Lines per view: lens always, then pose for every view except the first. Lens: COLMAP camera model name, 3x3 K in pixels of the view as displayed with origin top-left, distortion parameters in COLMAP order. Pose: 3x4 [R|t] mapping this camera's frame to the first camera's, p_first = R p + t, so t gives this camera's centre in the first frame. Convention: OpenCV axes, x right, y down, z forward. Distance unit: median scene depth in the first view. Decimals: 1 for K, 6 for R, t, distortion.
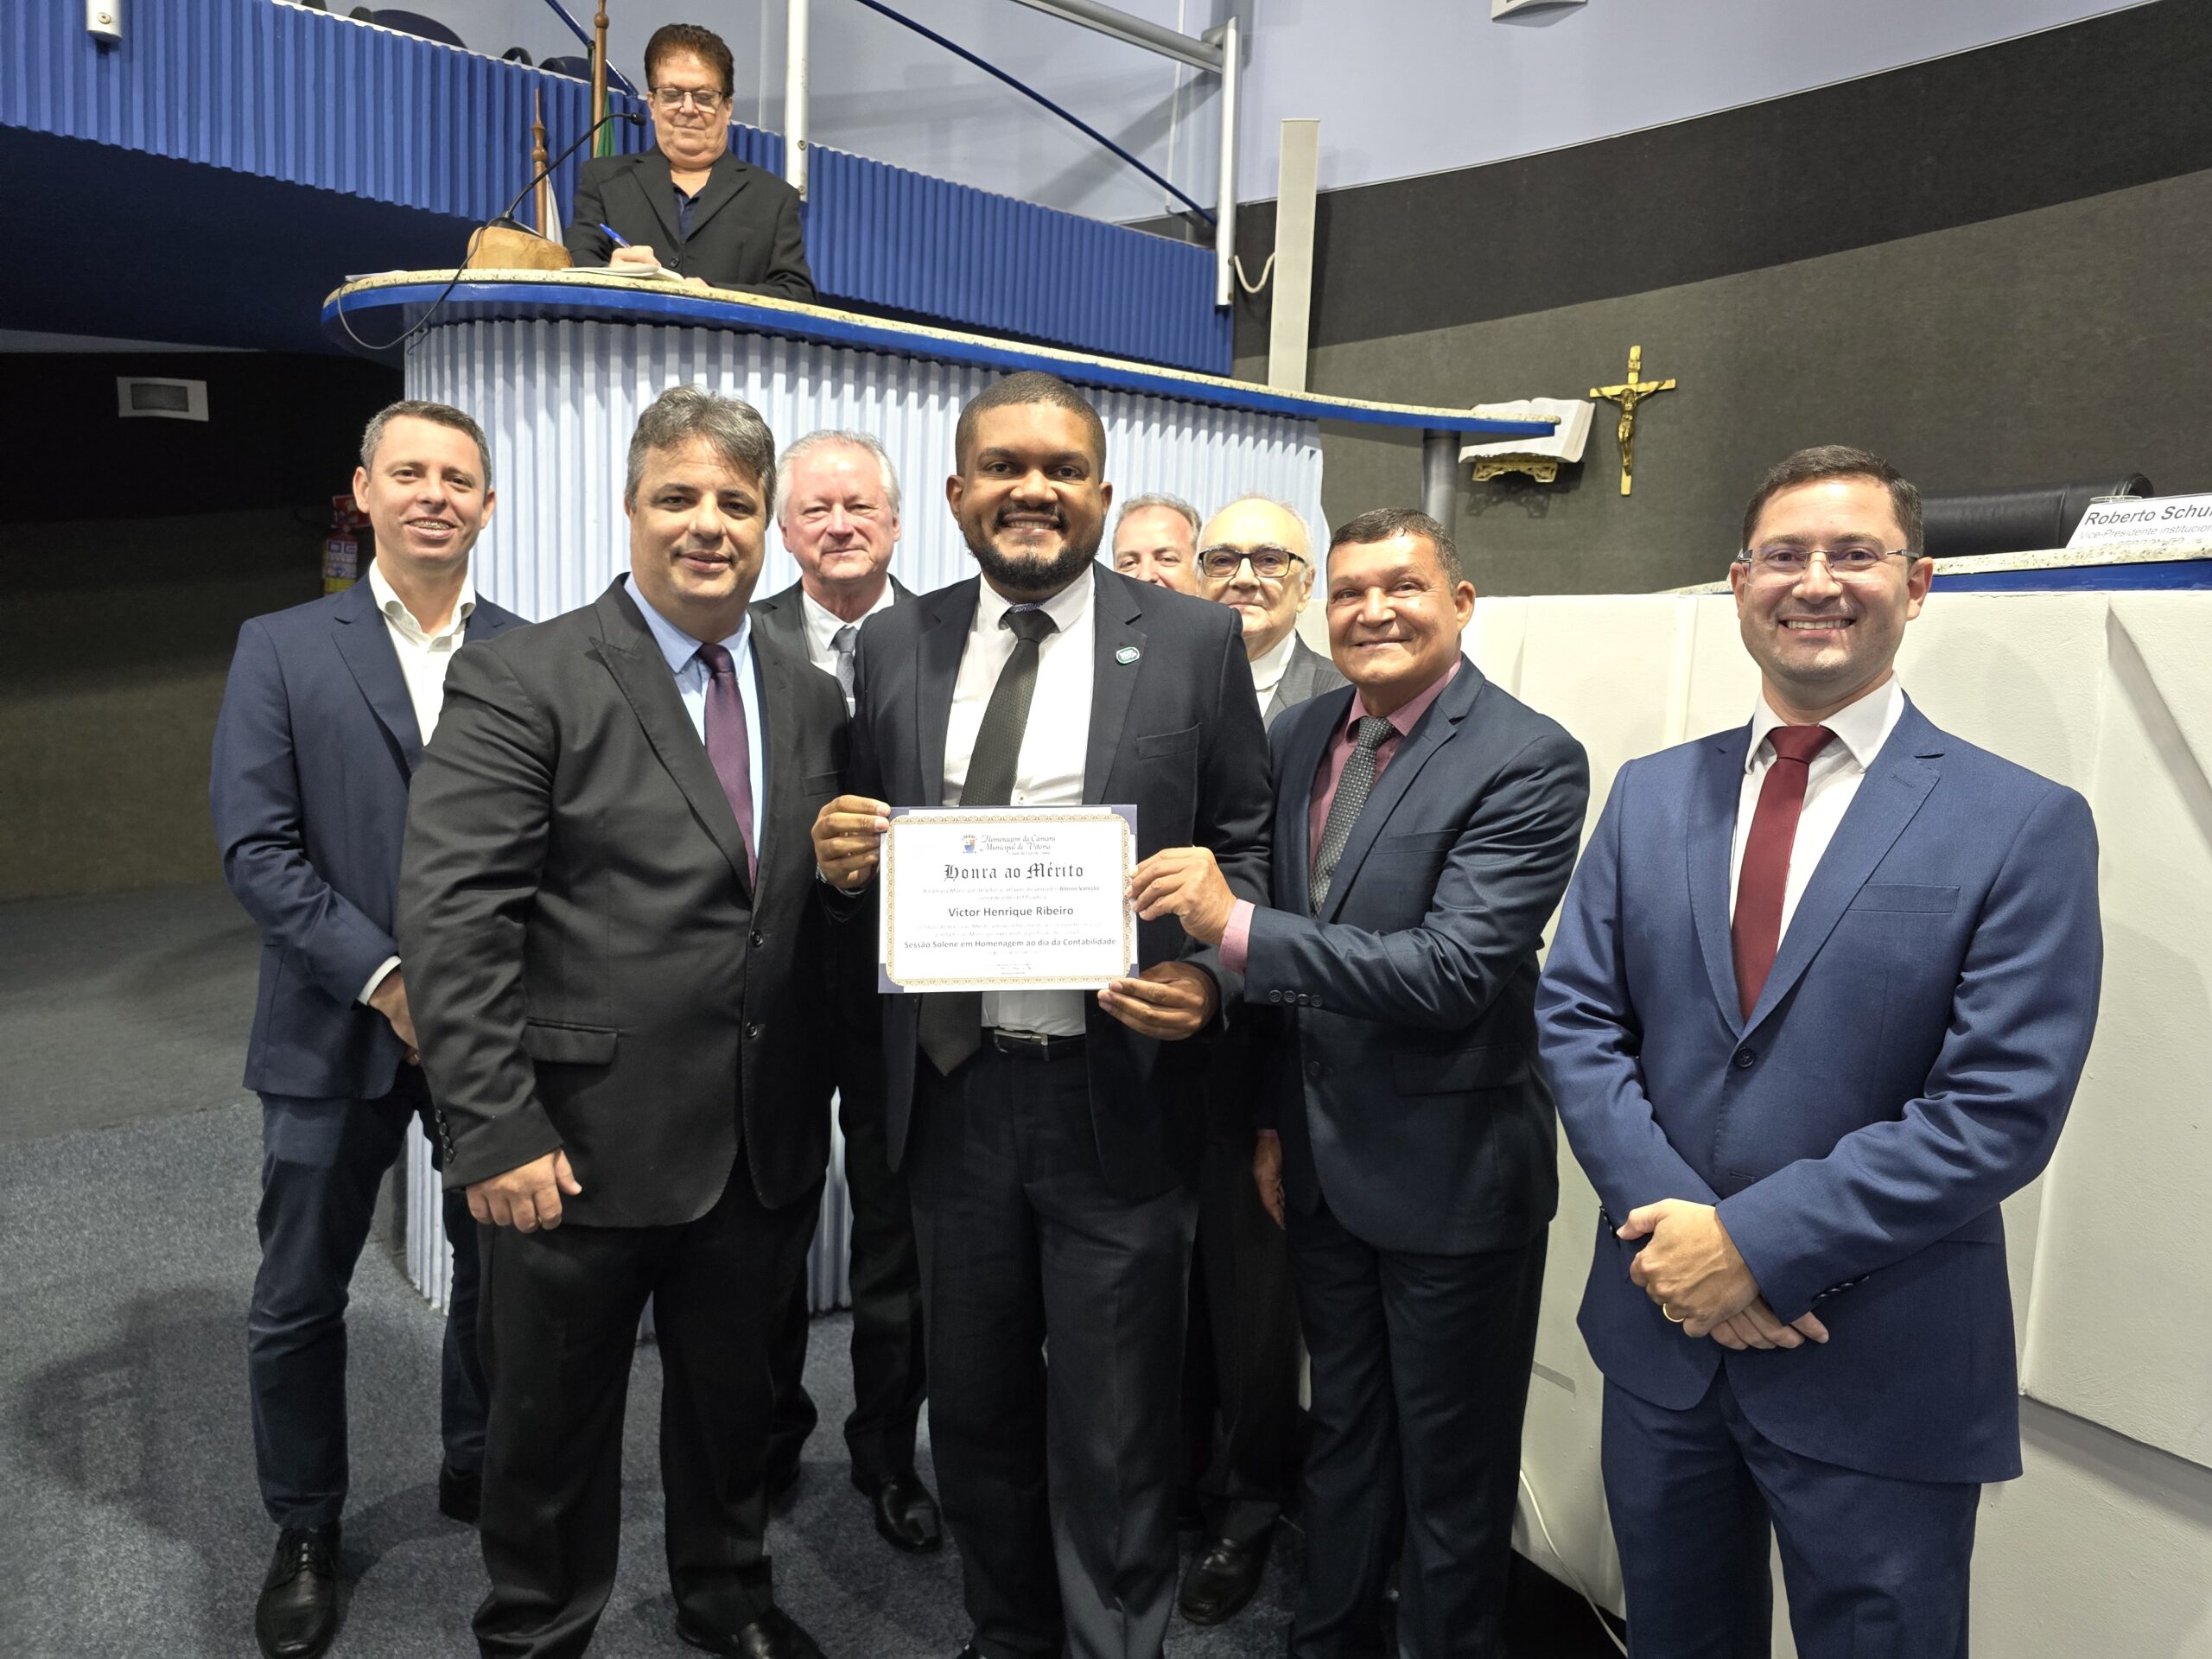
lens RADIAL K [[1468.2, 0, 1108.2], [0, 1468.2, 827.3], [0, 0, 1]] dist [0.023581, -0.029010]
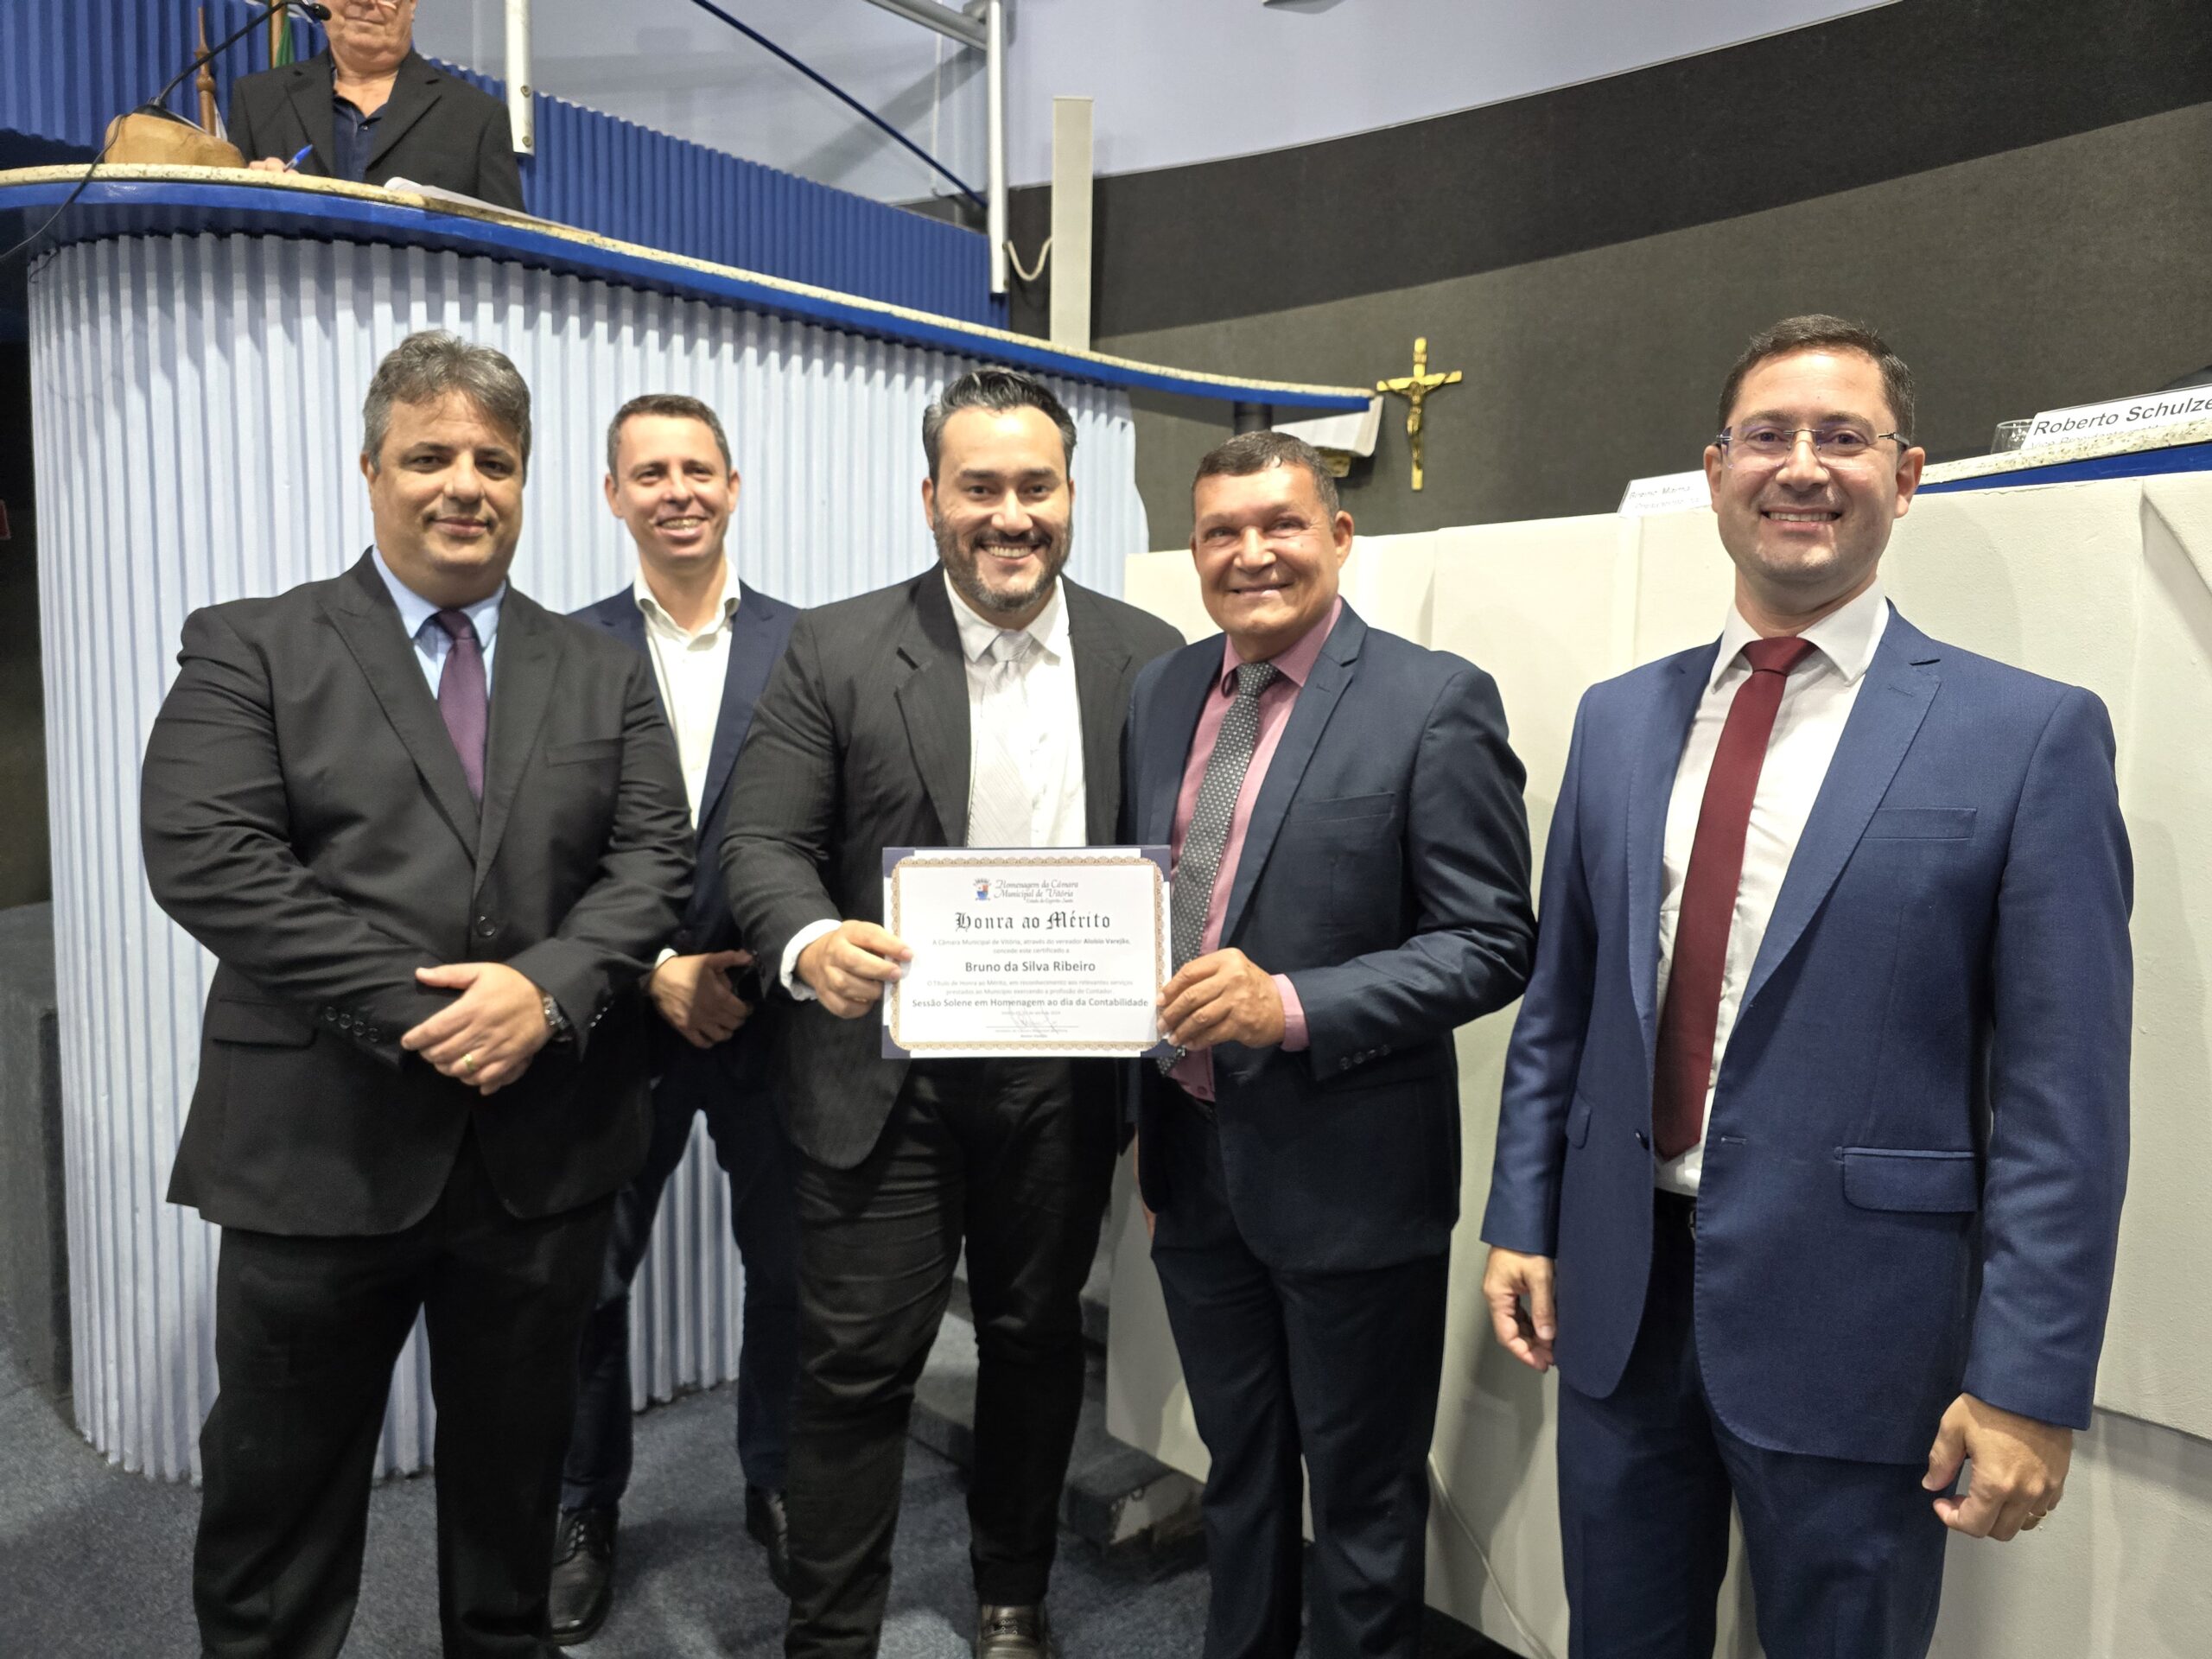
lens RADIAL K [[1468.2, 0, 1106.7], [0, 1468.2, 845.2], [0, 0, 1]] dist [0.023581, -0.029010]
pose [[0.985850, -0.043292, 0.161943, -0.032383], [0.046092, 0.998845, -0.013571, 0.021394], [-0.161168, 0.020843, 0.986707, 0.097988]]
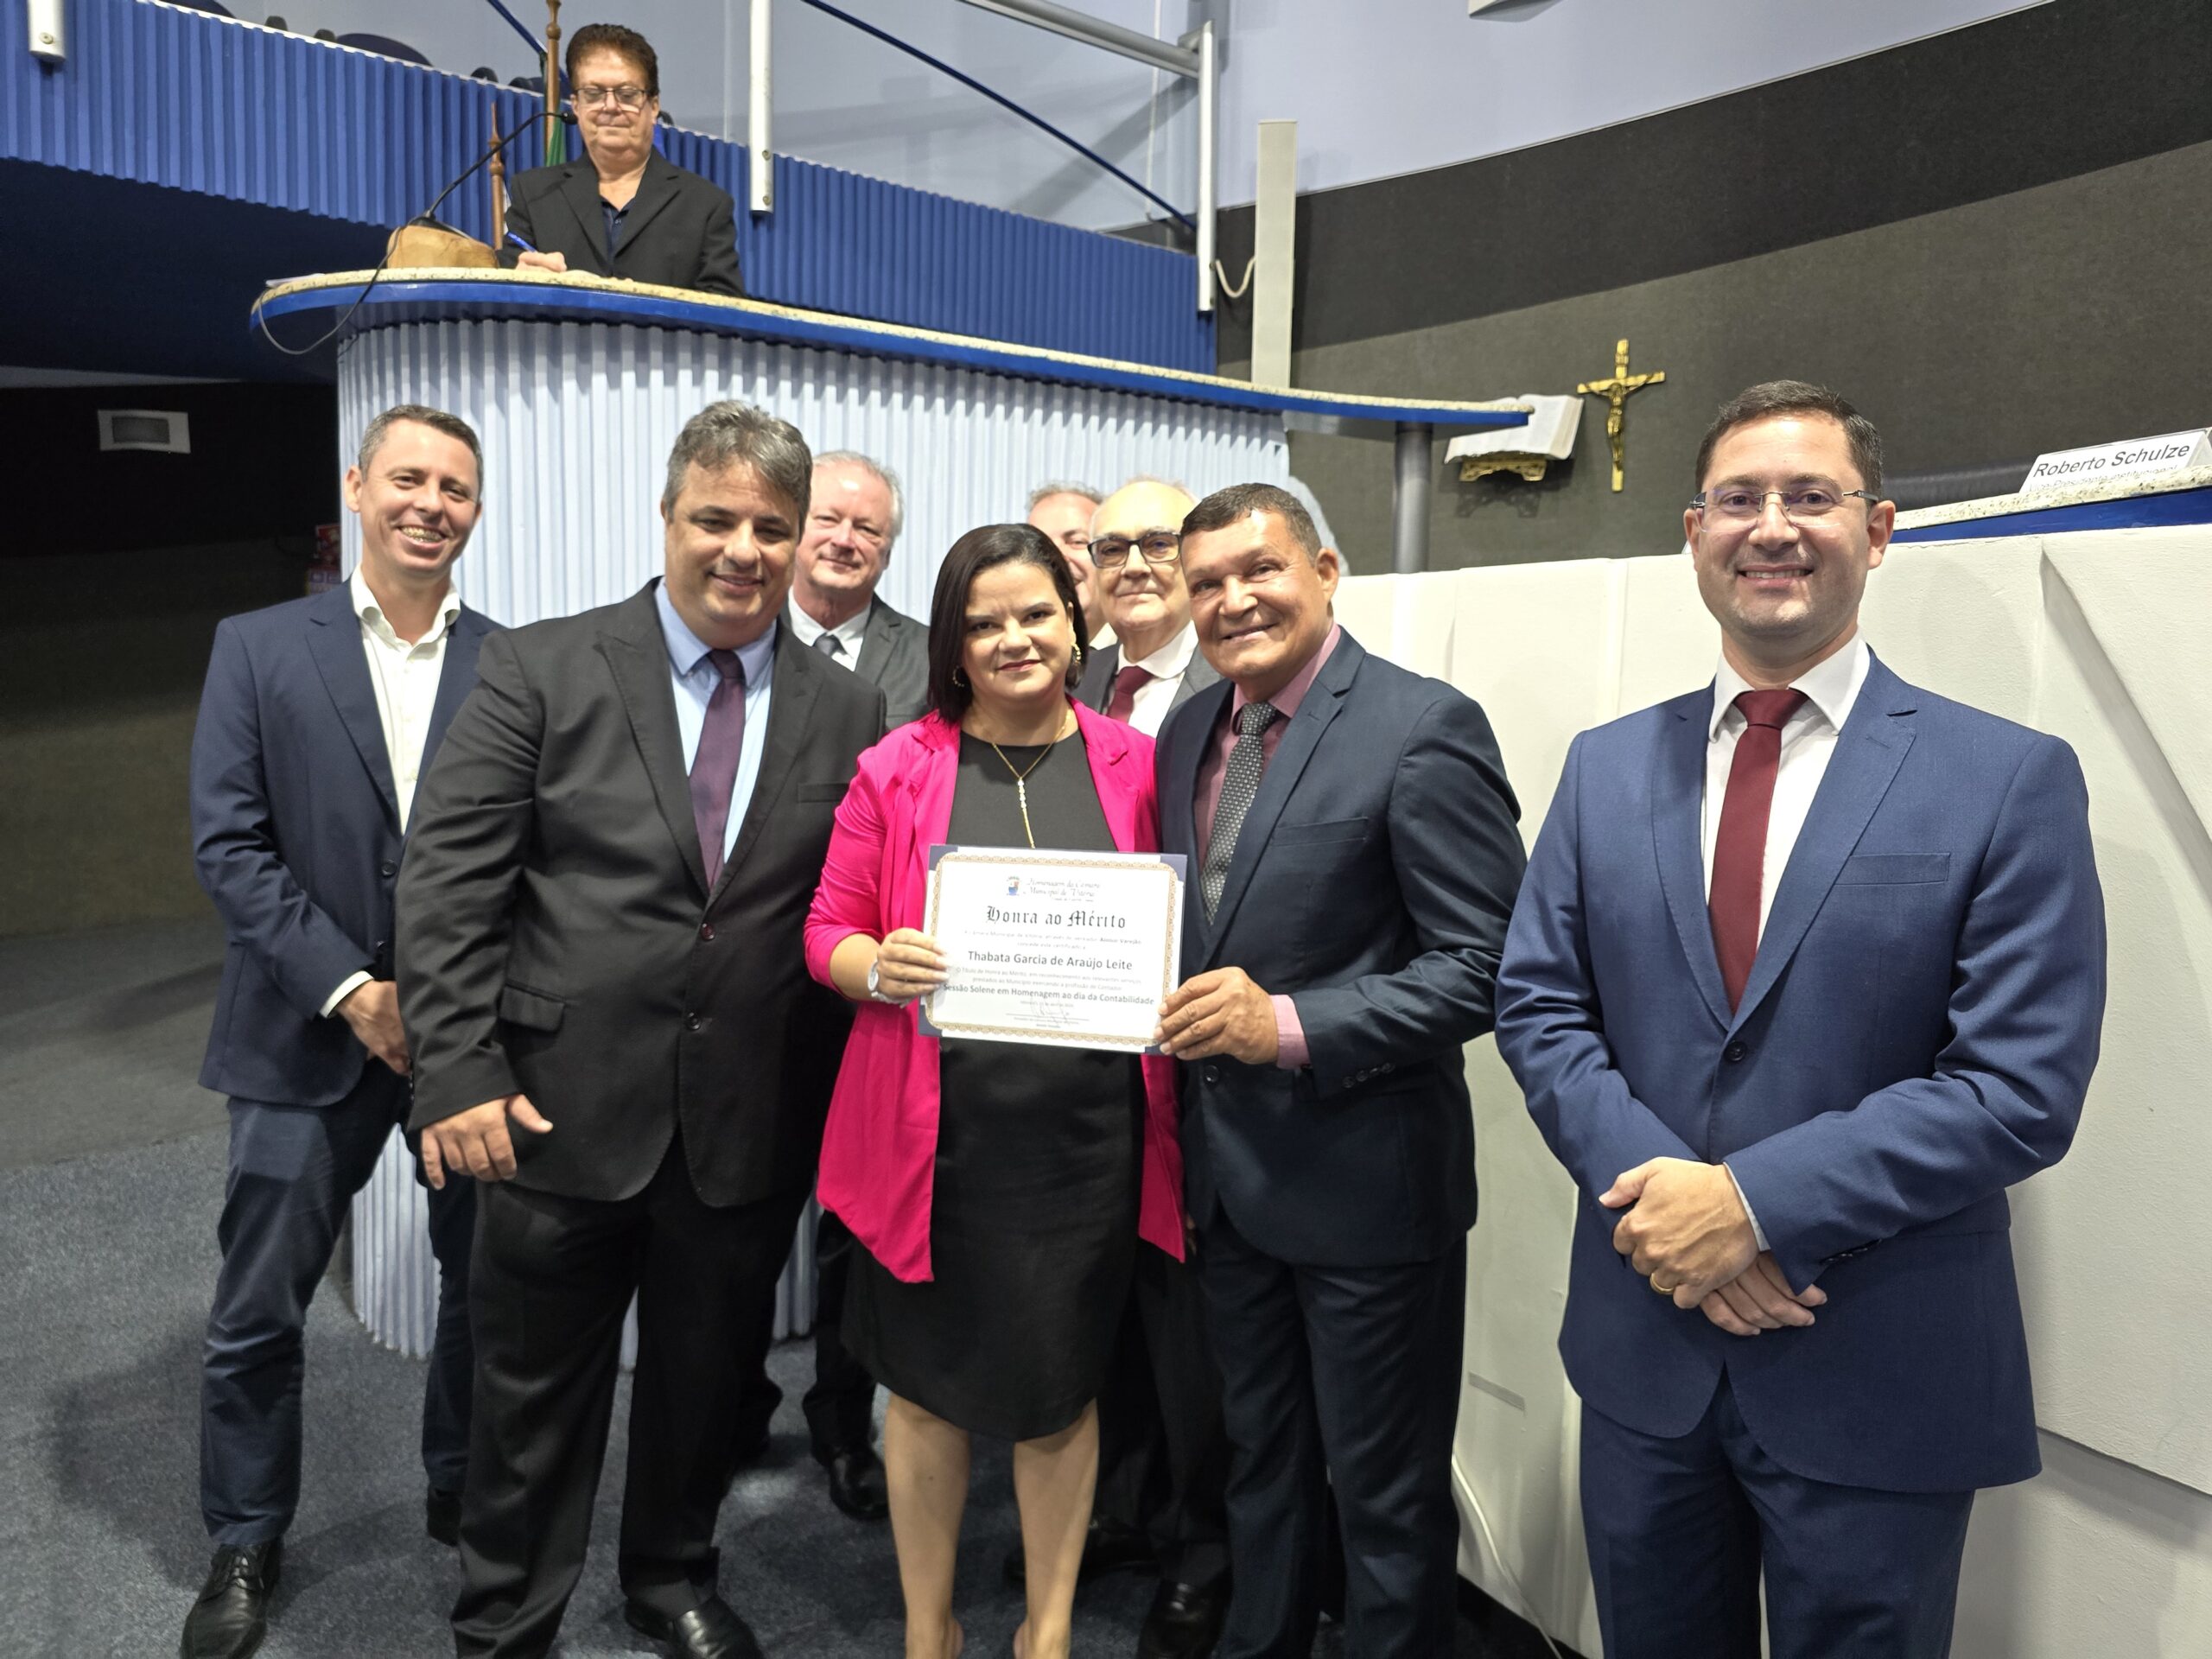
lens RADIAL K [[1468.2, 0, 1126.6], [0, 1468.2, 826.4], [0, 0, 1]] dist [0.023581, -0.029010]
pose [[0.999741, -0.019362, -0.011930, 0.046187], [0.019140, 0.999647, -0.018416, 0.013224], [0.012282, 0.018183, 0.999759, 0.027550]]
